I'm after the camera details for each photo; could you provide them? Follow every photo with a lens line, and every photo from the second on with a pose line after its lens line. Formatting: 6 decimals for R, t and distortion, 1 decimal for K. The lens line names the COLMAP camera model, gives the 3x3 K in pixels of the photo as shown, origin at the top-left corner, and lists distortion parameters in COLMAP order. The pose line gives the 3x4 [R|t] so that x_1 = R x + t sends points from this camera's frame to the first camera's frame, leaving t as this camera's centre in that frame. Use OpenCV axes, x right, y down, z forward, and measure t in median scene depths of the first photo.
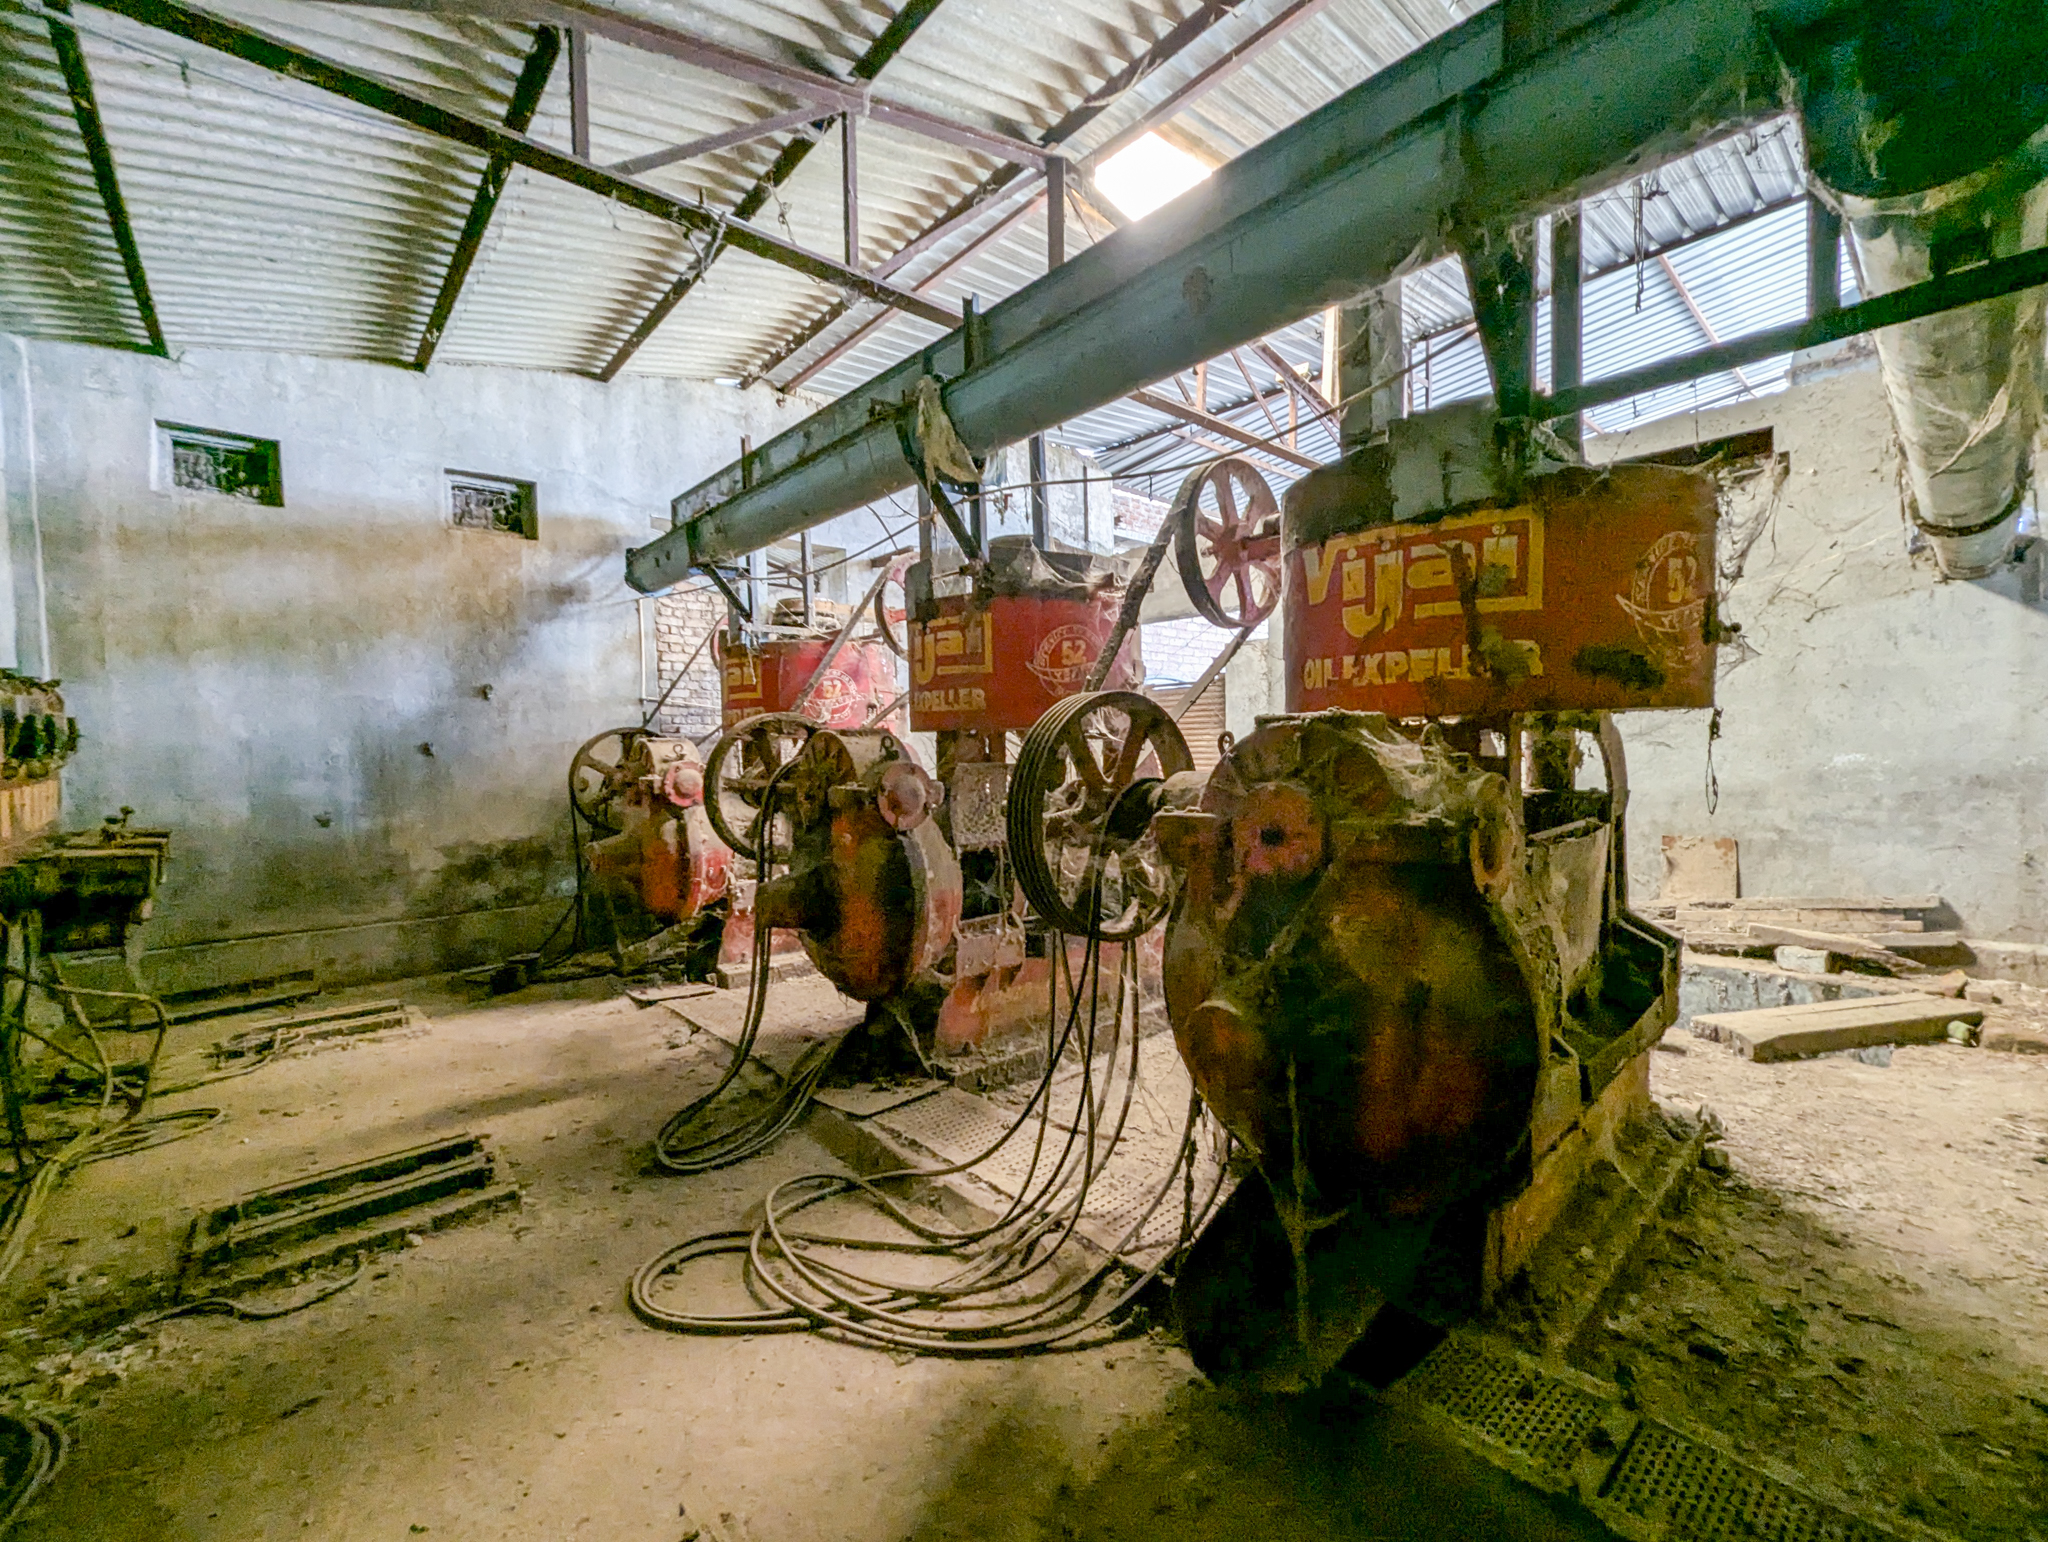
lens RADIAL K [[846.7, 0, 1034.7], [0, 846.7, 777.9], [0, 0, 1]] dist [-0.000984, 0.000783]
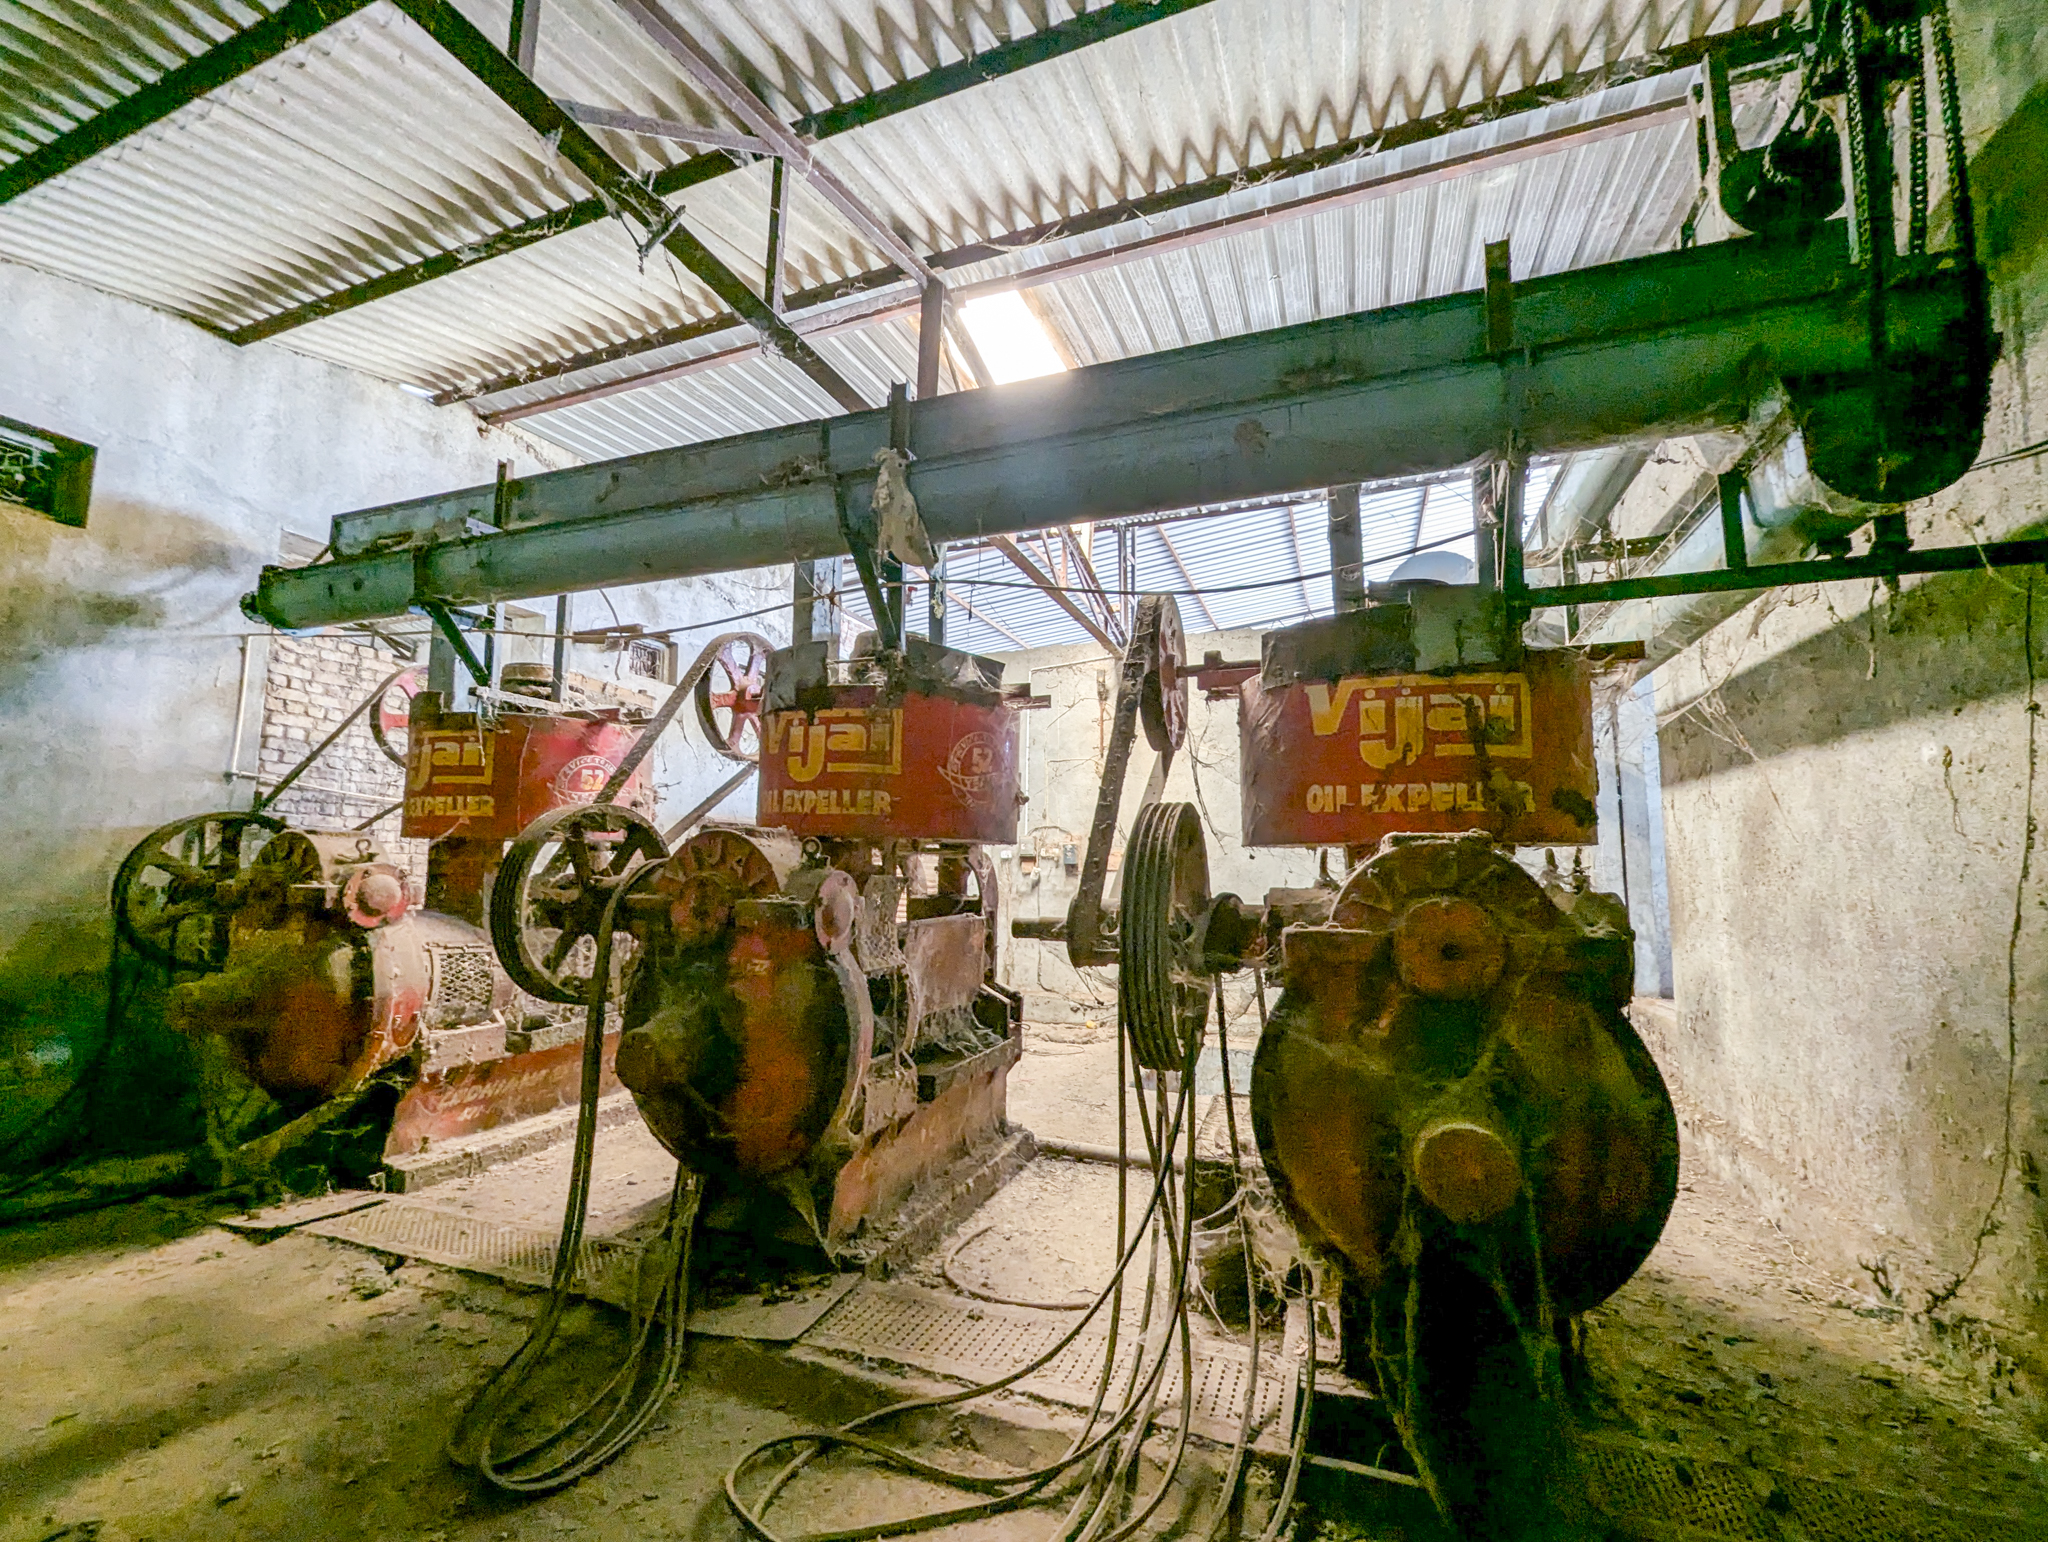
lens RADIAL K [[846.7, 0, 1034.7], [0, 846.7, 777.9], [0, 0, 1]] dist [-0.000984, 0.000783]
pose [[0.892548, 0.079207, 0.443943, -0.288298], [-0.013593, 0.988732, -0.149078, 0.009616], [-0.450748, 0.127025, 0.883567, 0.129653]]
